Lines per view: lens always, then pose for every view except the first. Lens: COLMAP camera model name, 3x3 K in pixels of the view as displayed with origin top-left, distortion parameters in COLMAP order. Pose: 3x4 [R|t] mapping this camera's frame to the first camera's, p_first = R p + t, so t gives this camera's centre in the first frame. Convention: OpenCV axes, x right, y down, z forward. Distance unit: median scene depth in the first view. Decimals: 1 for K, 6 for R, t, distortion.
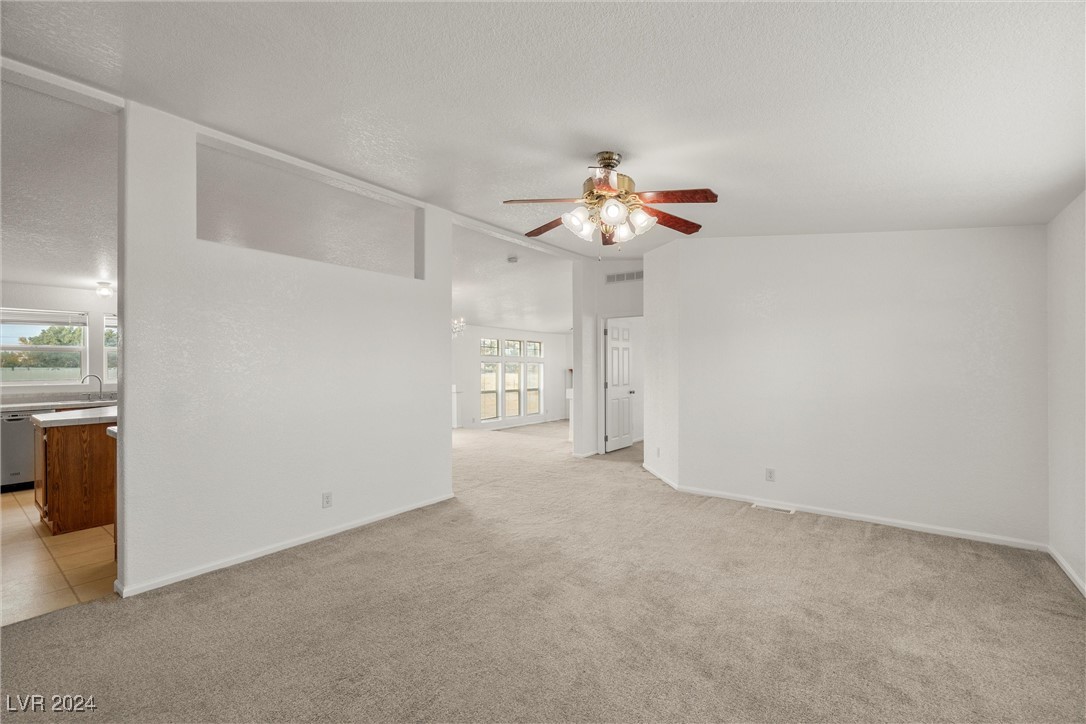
lens RADIAL K [[459.3, 0, 537.2], [0, 459.3, 364.0], [0, 0, 1]] dist [0.002099, -0.000196]
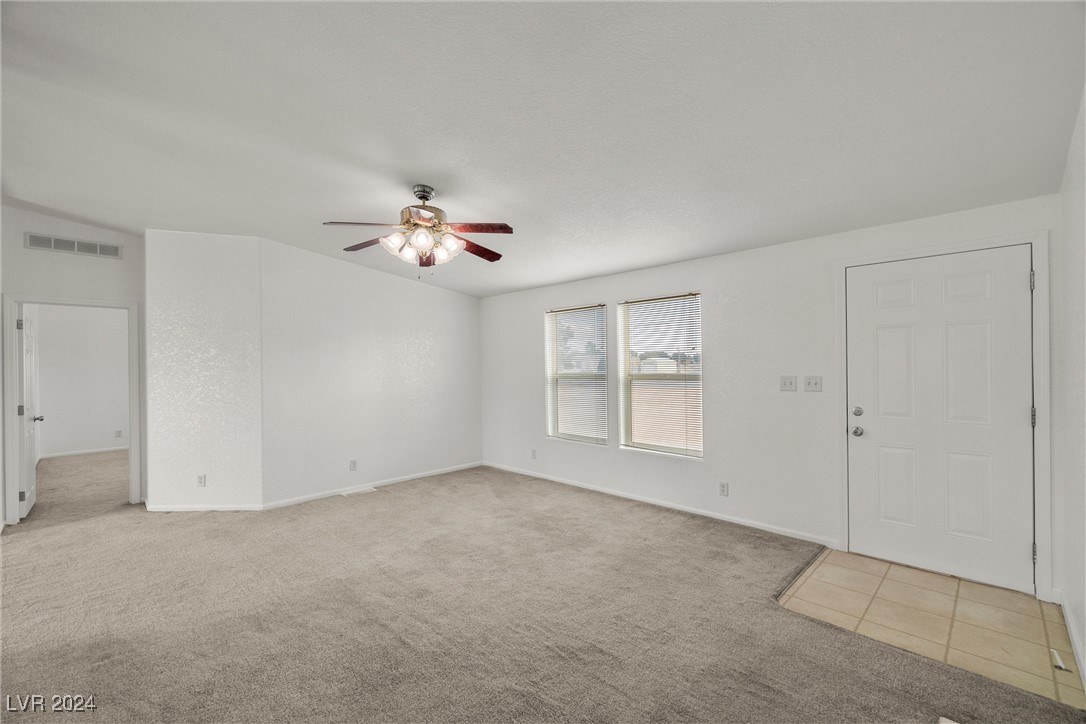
lens RADIAL K [[459.3, 0, 544.1], [0, 459.3, 367.8], [0, 0, 1]] dist [0.002099, -0.000196]
pose [[0.131049, -0.002608, 0.991372, -0.787825], [0.012064, 0.999927, 0.001036, -0.006304], [-0.991302, 0.011824, 0.131071, 0.466508]]
